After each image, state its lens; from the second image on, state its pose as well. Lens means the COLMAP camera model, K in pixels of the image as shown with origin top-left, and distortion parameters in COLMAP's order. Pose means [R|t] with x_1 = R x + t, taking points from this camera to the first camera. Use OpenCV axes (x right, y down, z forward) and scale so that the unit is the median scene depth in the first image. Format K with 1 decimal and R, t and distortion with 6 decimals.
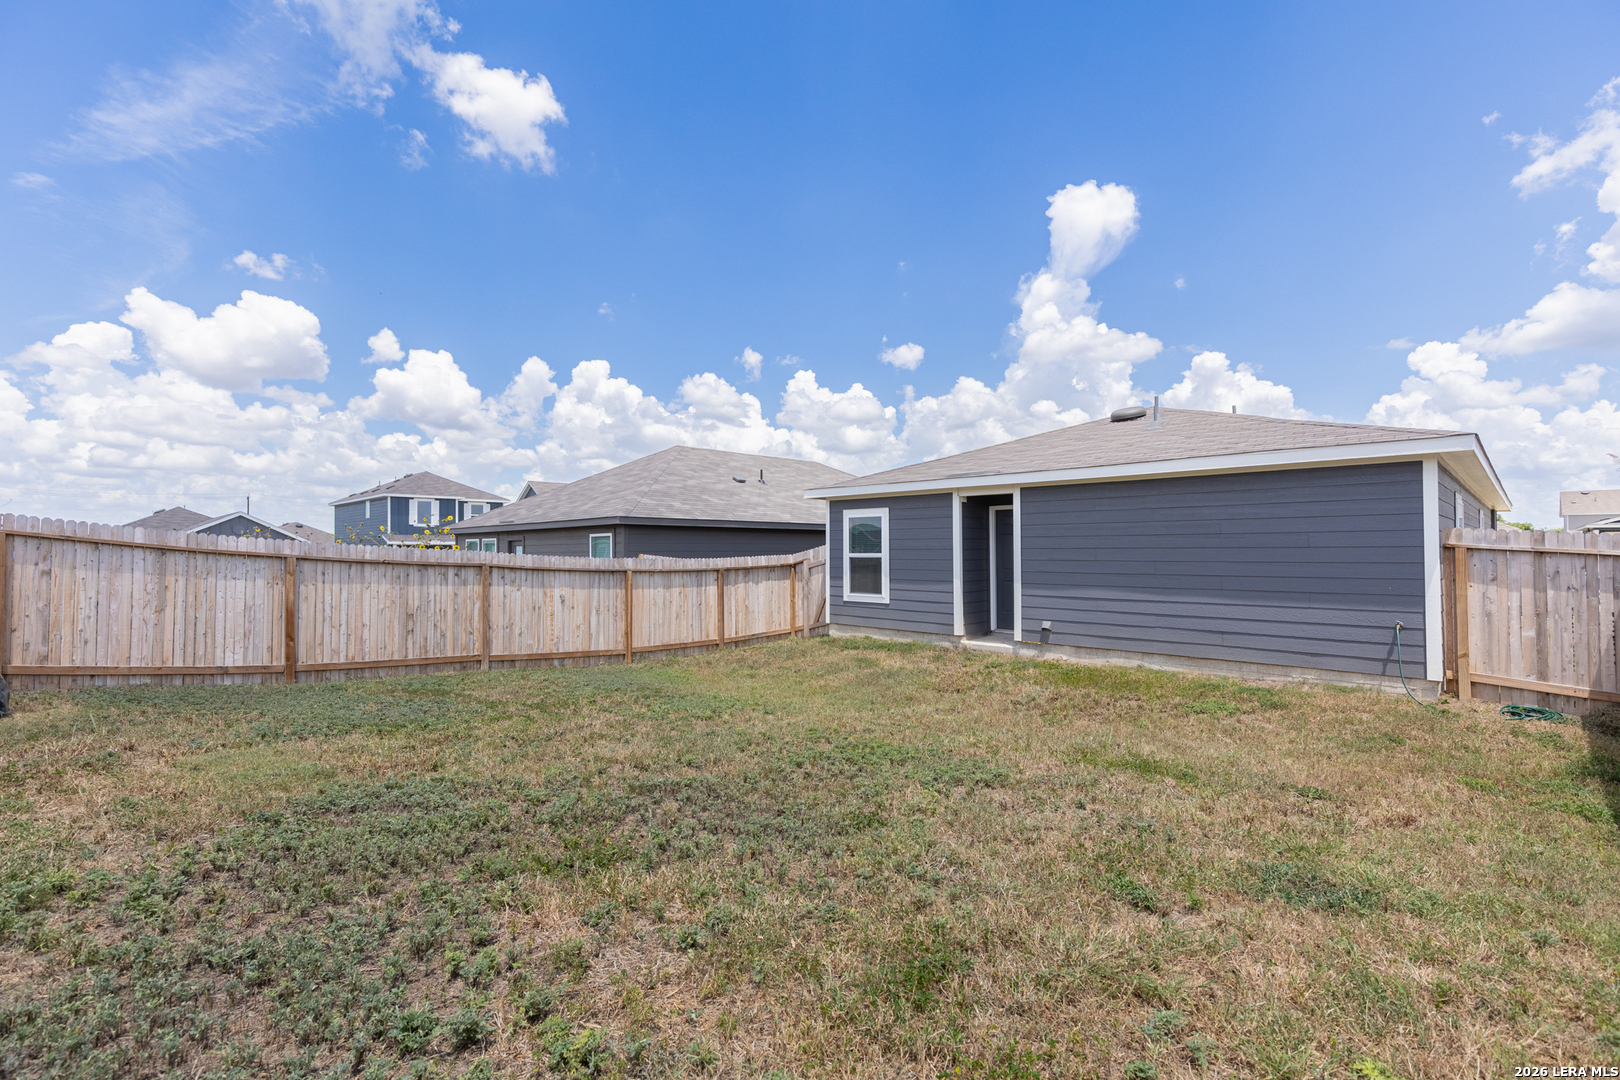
lens RADIAL K [[727.2, 0, 815.6], [0, 727.2, 535.5], [0, 0, 1]] dist [0.009110, -0.002153]
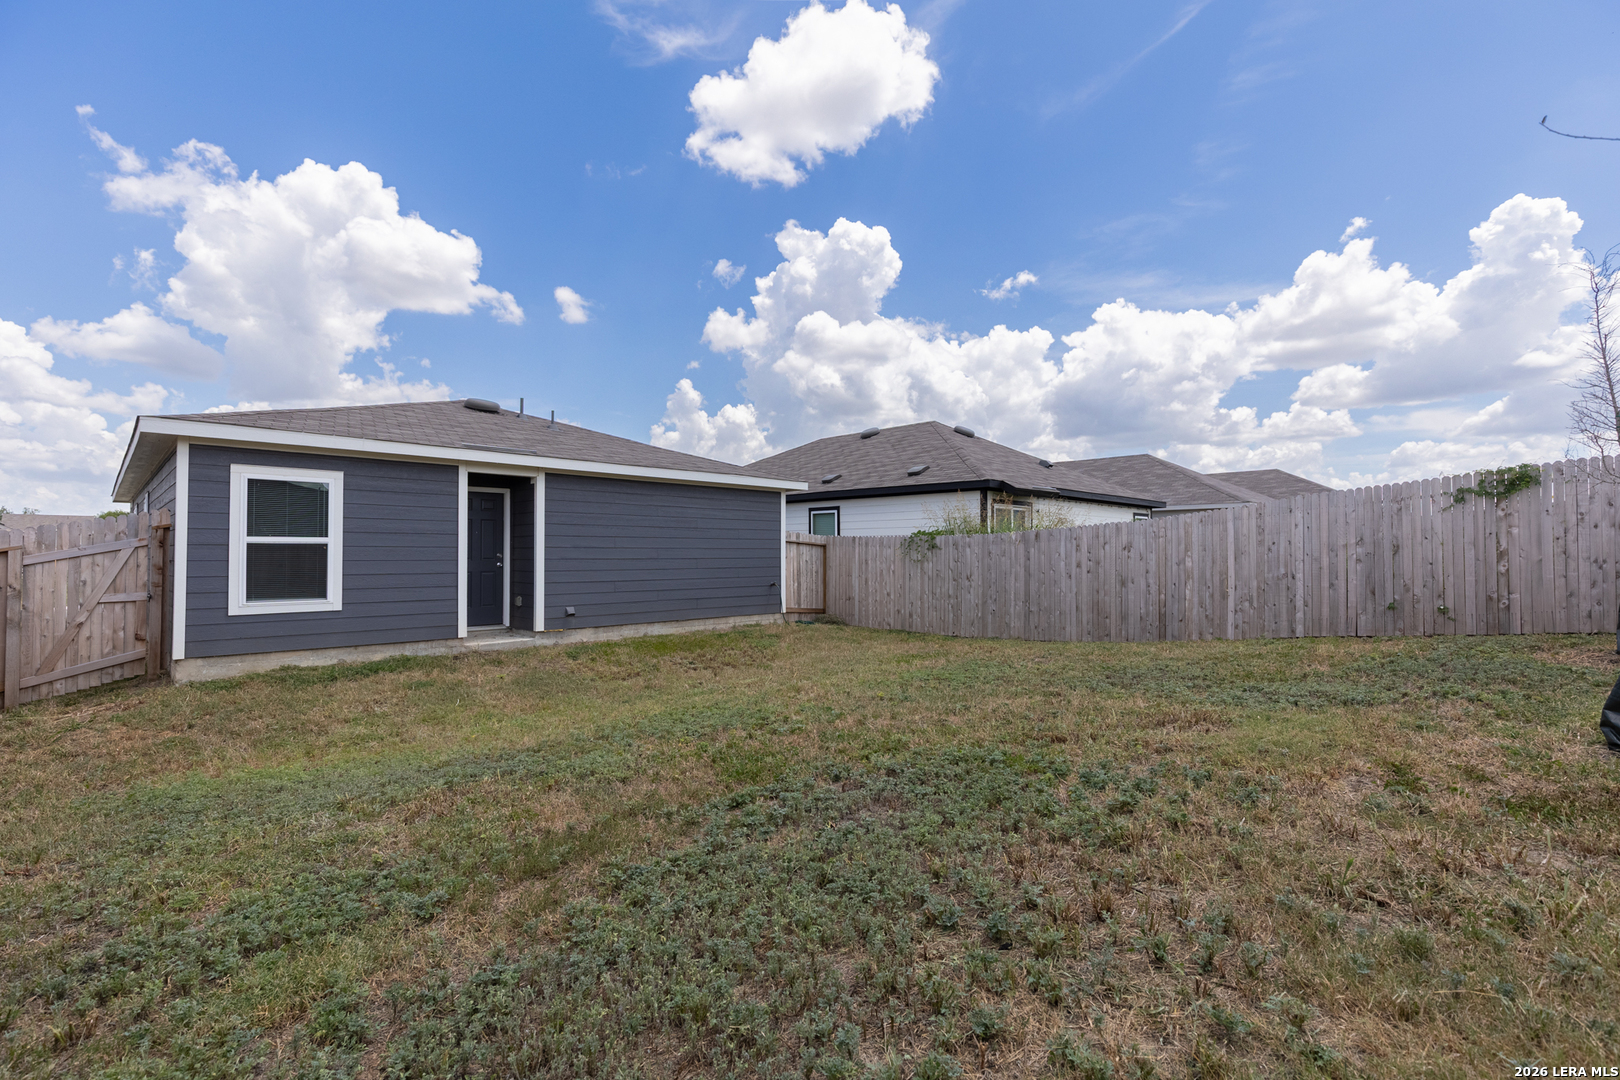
lens RADIAL K [[725.3, 0, 814.3], [0, 725.3, 535.1], [0, 0, 1]] dist [0.003706, -0.000142]
pose [[0.009202, 0.027555, 0.999578, -0.588769], [-0.020228, 0.999421, -0.027365, 0.031904], [-0.999753, -0.019968, 0.009754, 0.539750]]
